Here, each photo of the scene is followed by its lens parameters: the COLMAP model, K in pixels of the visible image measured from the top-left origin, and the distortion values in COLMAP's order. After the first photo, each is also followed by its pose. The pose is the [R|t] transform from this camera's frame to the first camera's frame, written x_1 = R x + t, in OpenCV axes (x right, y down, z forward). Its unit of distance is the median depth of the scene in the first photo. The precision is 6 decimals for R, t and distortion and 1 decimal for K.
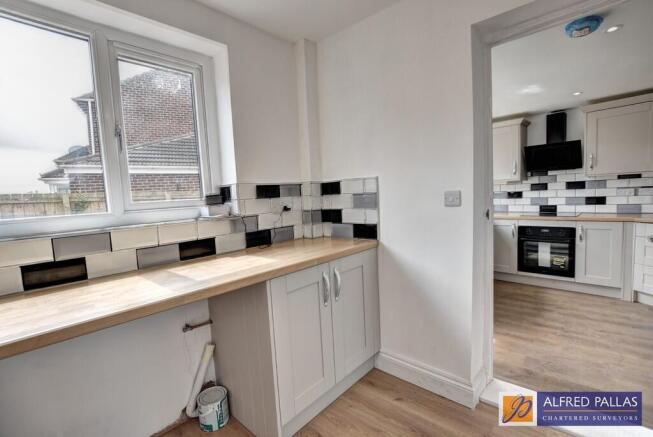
lens RADIAL K [[293.4, 0, 326.5], [0, 293.4, 218.5], [0, 0, 1]] dist [-0.044861, 0.008084]
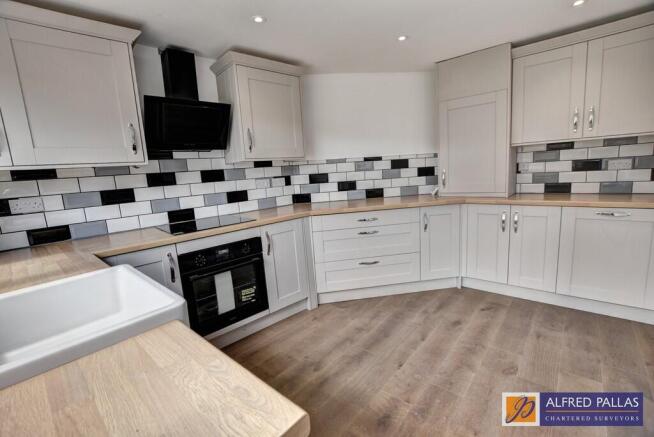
lens RADIAL K [[295.7, 0, 327.0], [0, 295.7, 218.5], [0, 0, 1]] dist [-0.000286, 0.000077]
pose [[-0.003003, -0.112528, 0.993644, 0.180644], [0.148895, 0.982522, 0.111718, -0.058437], [-0.988848, 0.148284, 0.013804, 0.773247]]
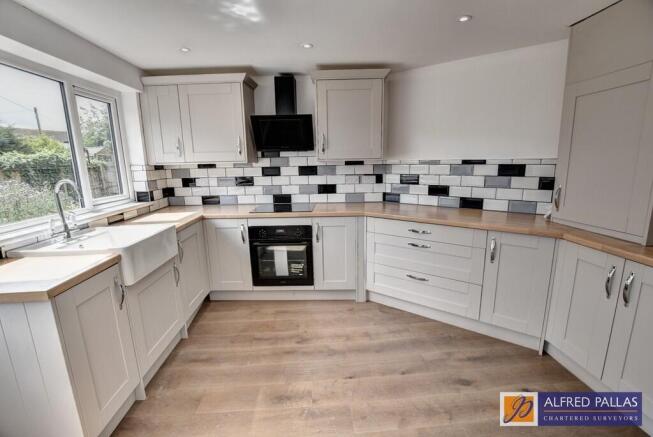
lens RADIAL K [[295.3, 0, 326.5], [0, 295.3, 218.5], [0, 0, 1]] dist [-0.000286, 0.000077]
pose [[0.698465, -0.100705, 0.708523, 0.294303], [0.042732, 0.994152, 0.099177, -0.063185], [-0.714367, -0.038995, 0.698684, 0.362411]]
